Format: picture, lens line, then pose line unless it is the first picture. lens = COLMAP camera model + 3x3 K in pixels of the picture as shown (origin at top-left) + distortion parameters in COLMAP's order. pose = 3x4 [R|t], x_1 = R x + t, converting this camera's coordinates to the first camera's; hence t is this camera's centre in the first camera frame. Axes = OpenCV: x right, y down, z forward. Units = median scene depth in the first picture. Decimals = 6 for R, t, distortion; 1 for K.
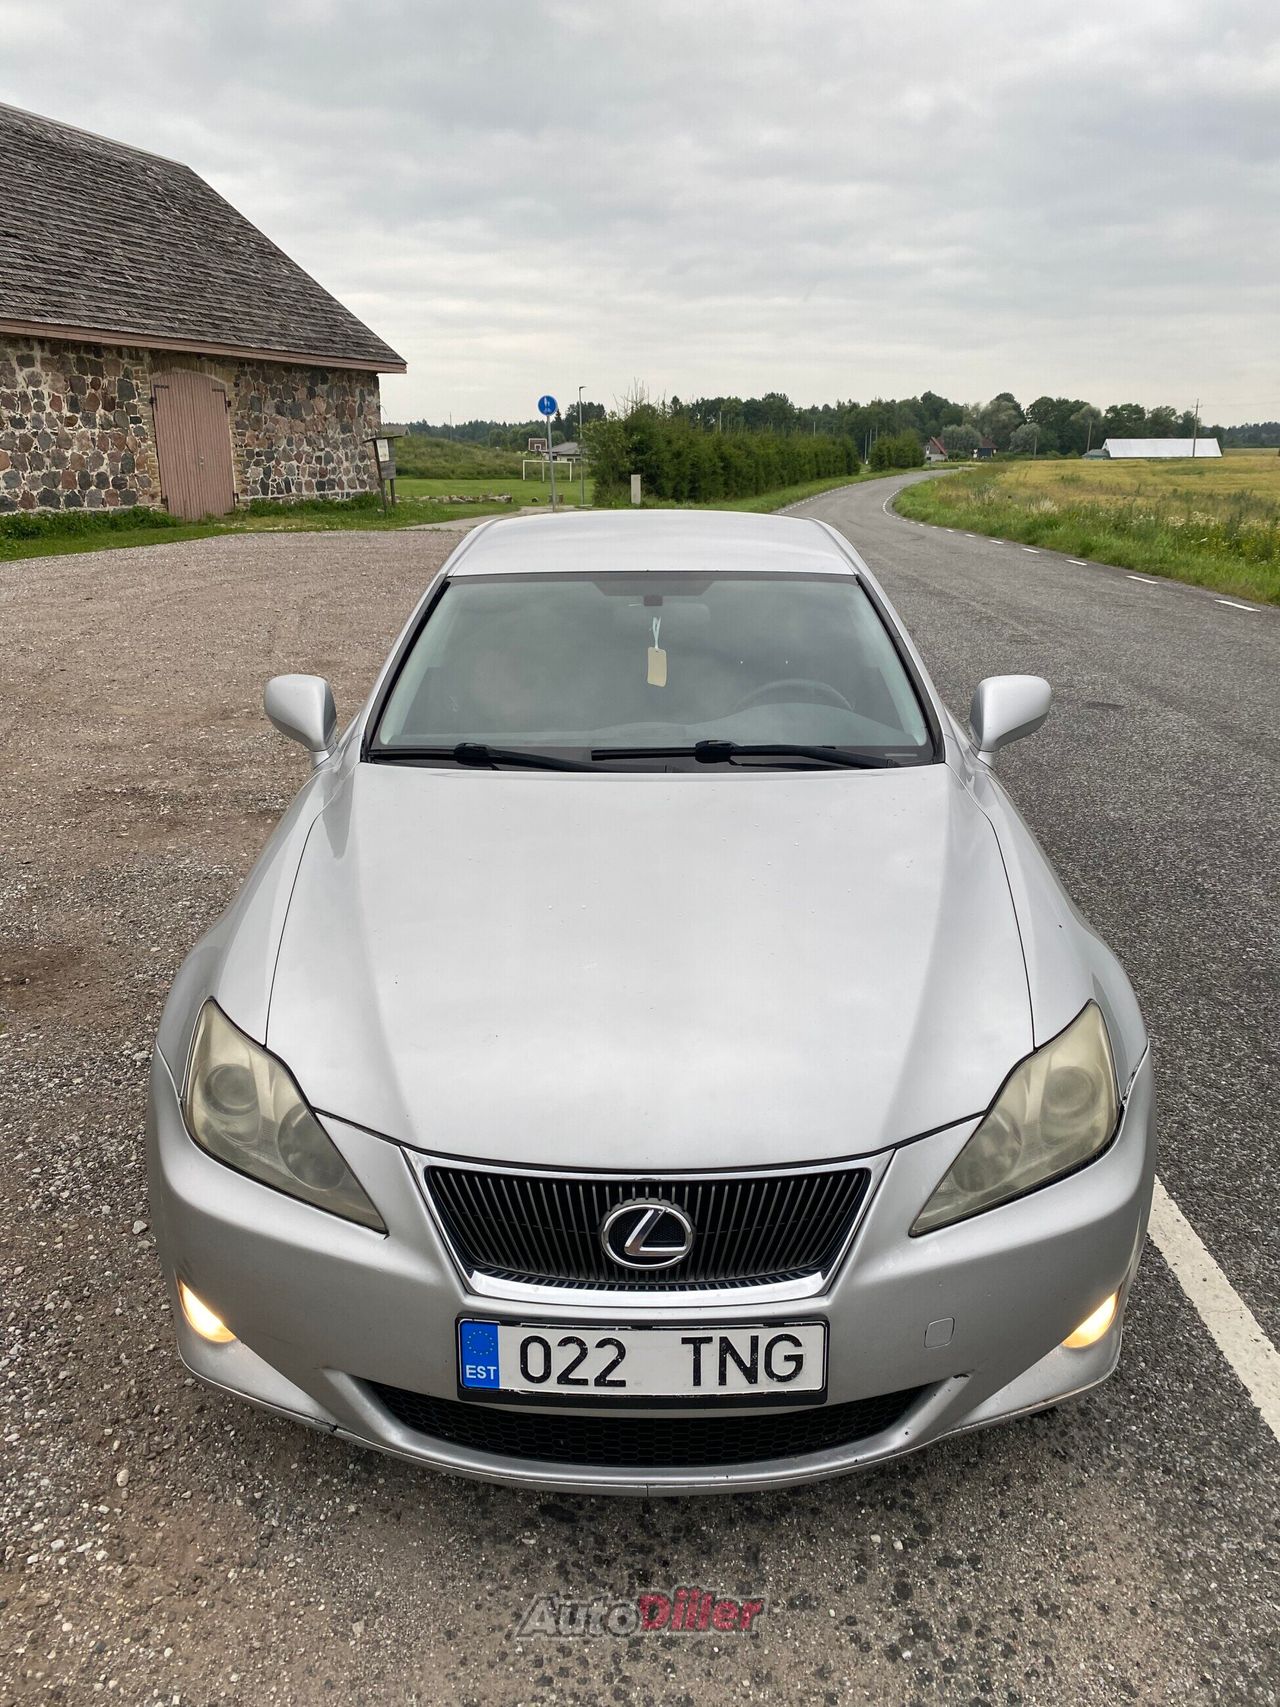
lens RADIAL K [[1295.4, 0, 640.0], [0, 1295.4, 853.5], [0, 0, 1]] dist [0.001942, 0.000622]
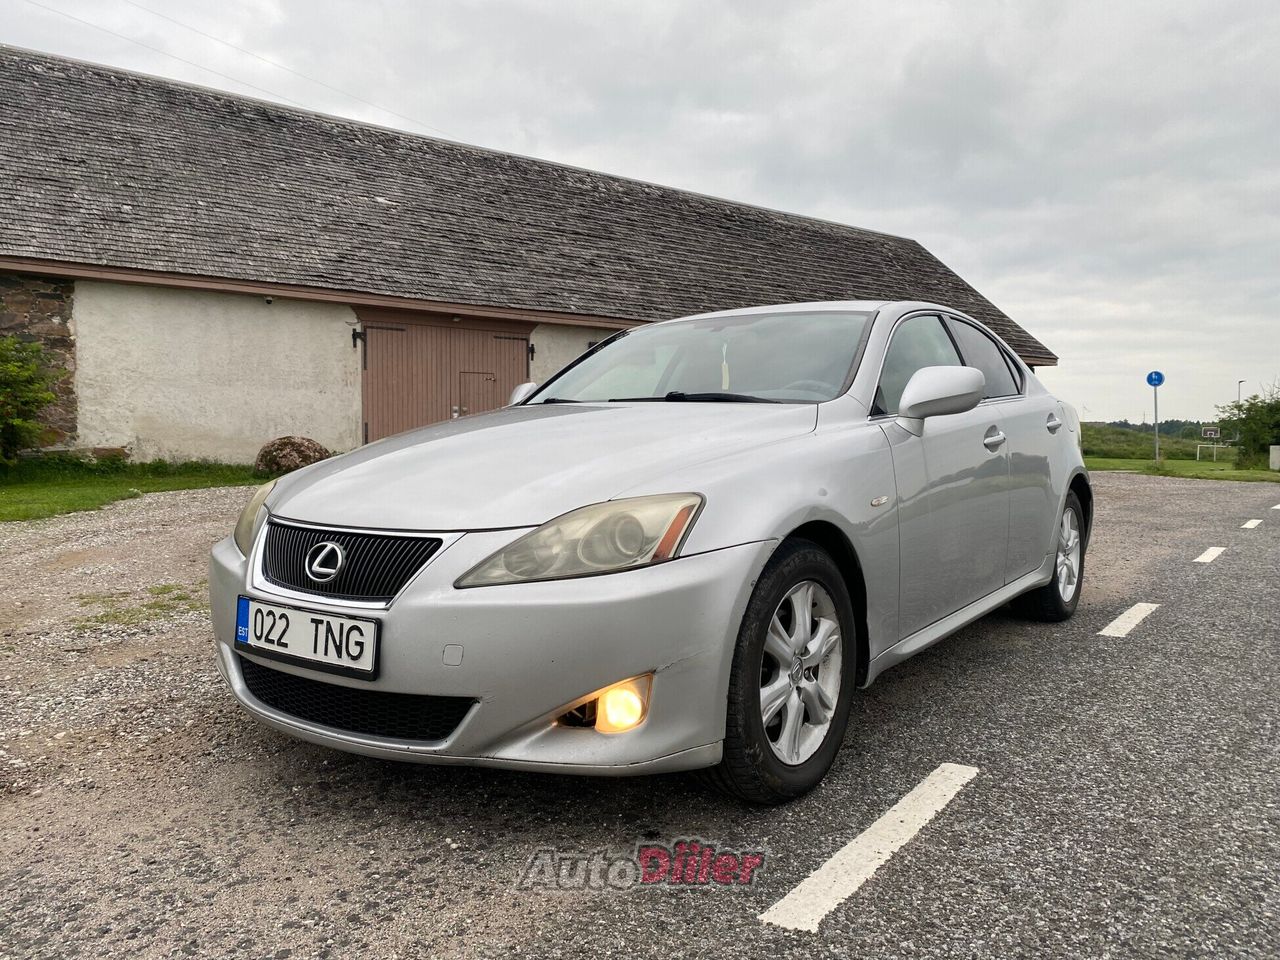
lens RADIAL K [[979.5, 0, 640.0], [0, 979.5, 480.0], [0, 0, 1]] dist [0.002591, -0.000910]
pose [[0.814623, 0.031596, -0.579130, 1.020755], [-0.180985, 0.962504, -0.202068, 0.363905], [0.551030, 0.269423, 0.789796, 0.205784]]
